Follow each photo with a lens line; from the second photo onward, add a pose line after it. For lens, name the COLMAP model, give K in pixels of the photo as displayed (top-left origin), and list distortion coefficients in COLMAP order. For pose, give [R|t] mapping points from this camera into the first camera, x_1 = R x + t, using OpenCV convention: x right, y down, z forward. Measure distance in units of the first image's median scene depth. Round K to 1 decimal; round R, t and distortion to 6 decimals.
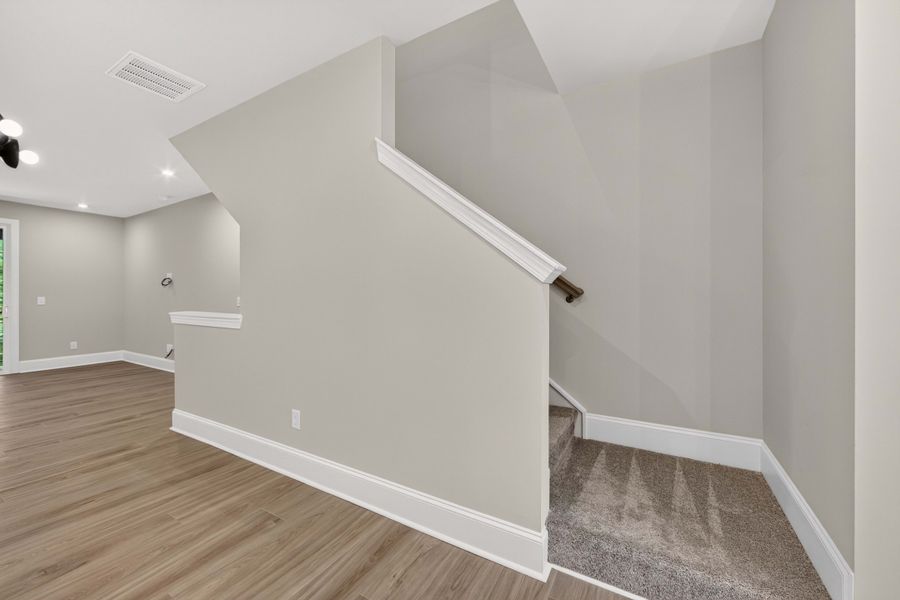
lens RADIAL K [[354.0, 0, 450.1], [0, 354.0, 294.0], [0, 0, 1]] dist [-0.001045, -0.000648]
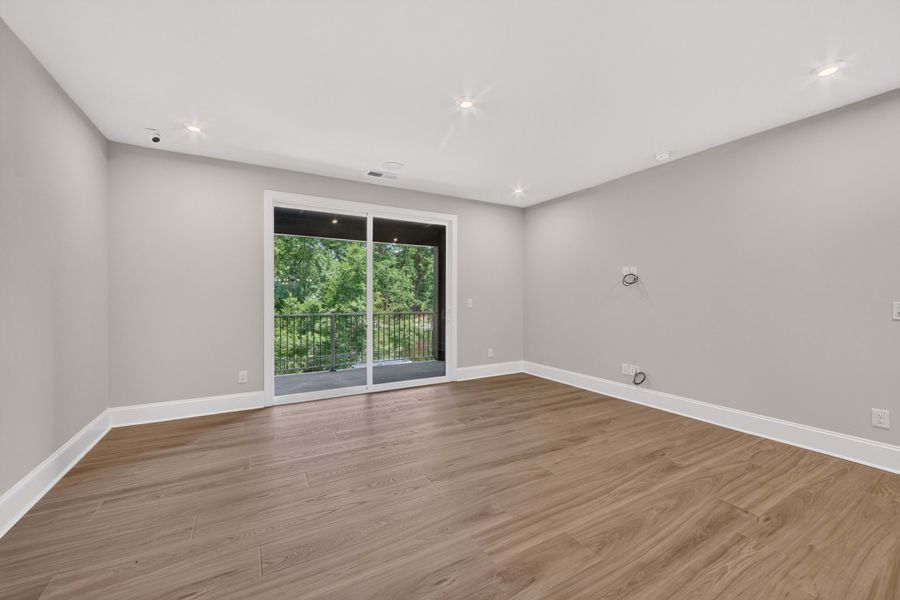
lens RADIAL K [[354.0, 0, 450.0], [0, 354.0, 298.6], [0, 0, 1]] dist [-0.001045, -0.000648]
pose [[0.866423, 0.004527, -0.499291, -1.586870], [-0.000191, 0.999962, 0.008737, -0.000971], [0.499311, -0.007474, 0.866390, 0.384282]]
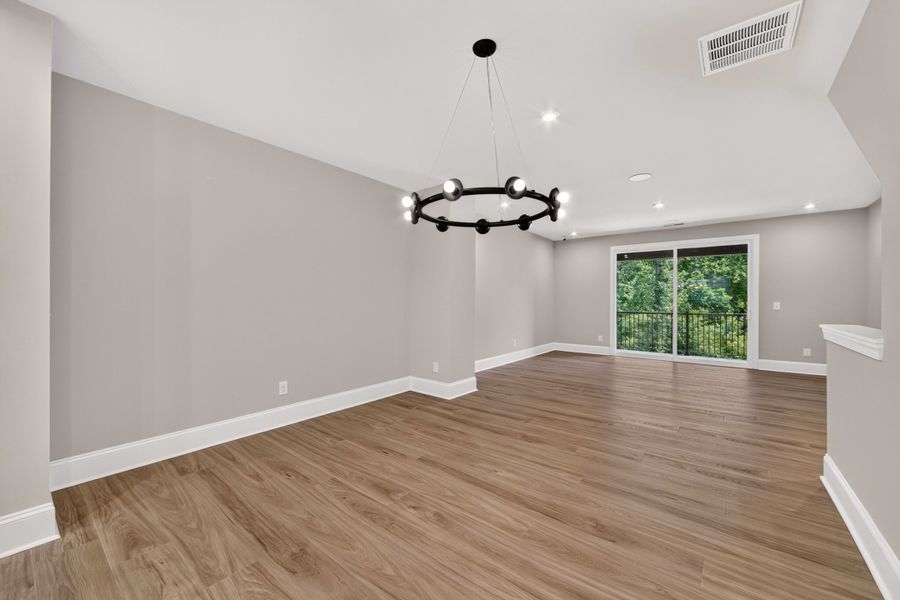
lens RADIAL K [[354.0, 0, 449.4], [0, 354.0, 303.6], [0, 0, 1]] dist [-0.001045, -0.000648]
pose [[-0.143491, 0.010866, -0.989592, 0.082556], [0.002732, 0.999940, 0.010583, -0.003625], [0.989648, -0.001185, -0.143512, 0.372616]]
